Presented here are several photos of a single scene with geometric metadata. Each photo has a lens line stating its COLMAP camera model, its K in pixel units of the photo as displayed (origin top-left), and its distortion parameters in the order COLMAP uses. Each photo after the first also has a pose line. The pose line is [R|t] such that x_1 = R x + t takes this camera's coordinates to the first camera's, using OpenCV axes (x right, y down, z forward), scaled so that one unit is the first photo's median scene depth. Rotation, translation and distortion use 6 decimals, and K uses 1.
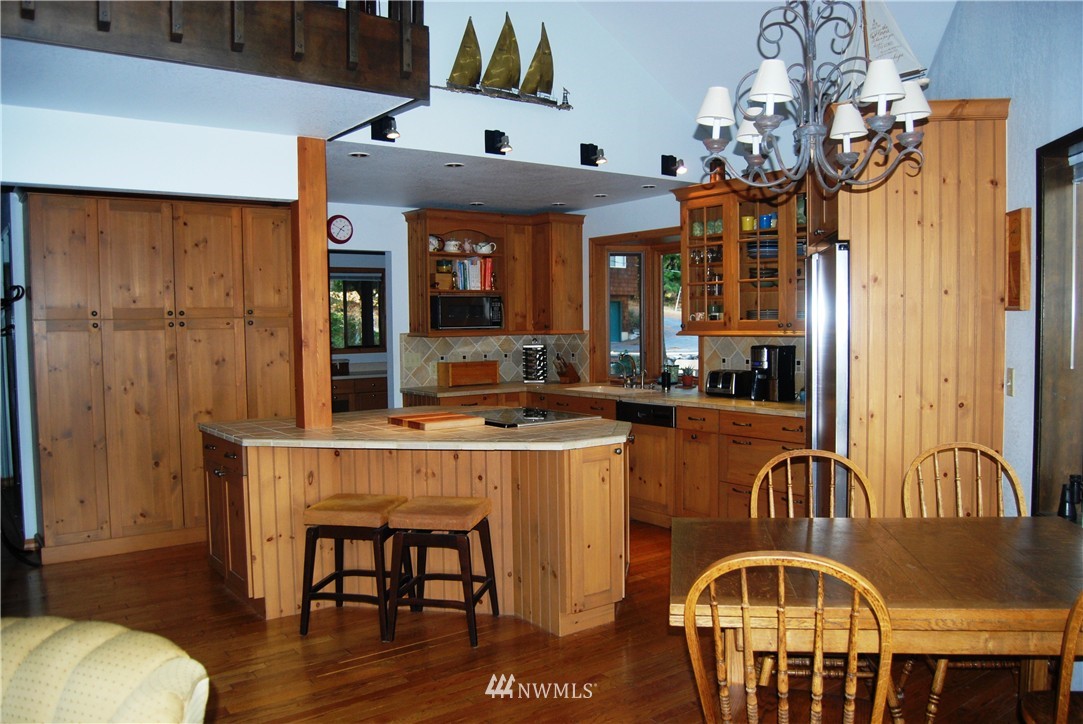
lens RADIAL K [[862.5, 0, 528.7], [0, 862.5, 364.6], [0, 0, 1]] dist [-0.089465, 0.038111]
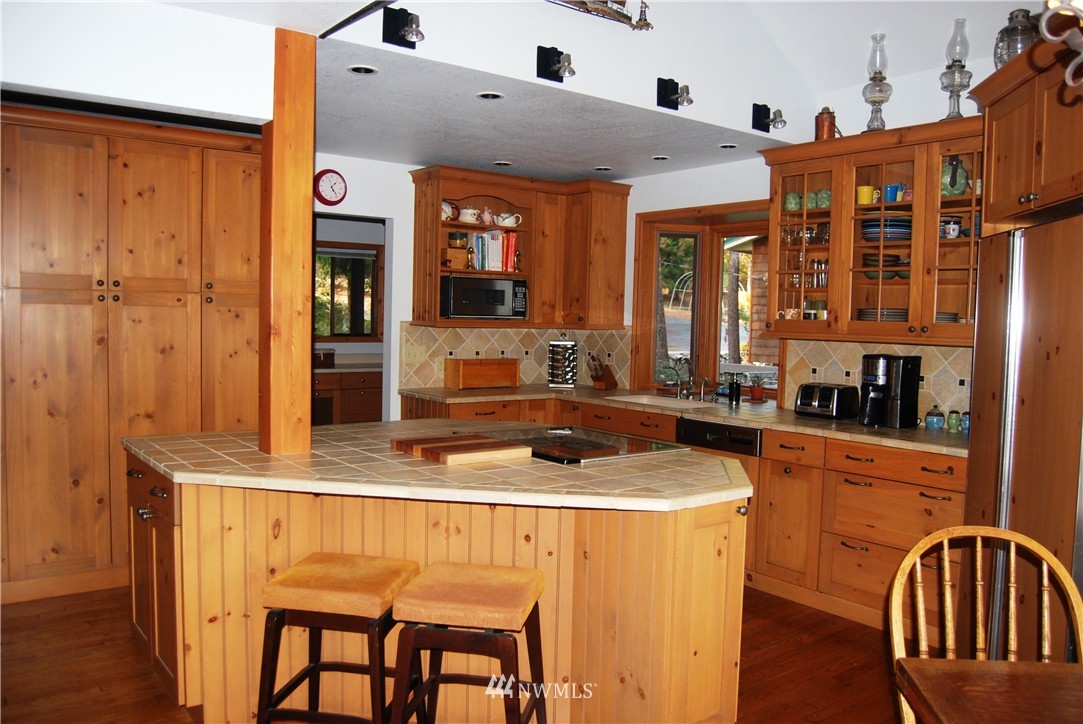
lens RADIAL K [[868.5, 0, 541.5], [0, 868.5, 362.0], [0, 0, 1]] dist [-0.082991, 0.007941]
pose [[0.998849, 0.035994, 0.031710, -0.053566], [-0.036157, 0.999336, 0.004558, -0.008167], [-0.031525, -0.005700, 0.999487, 0.236484]]
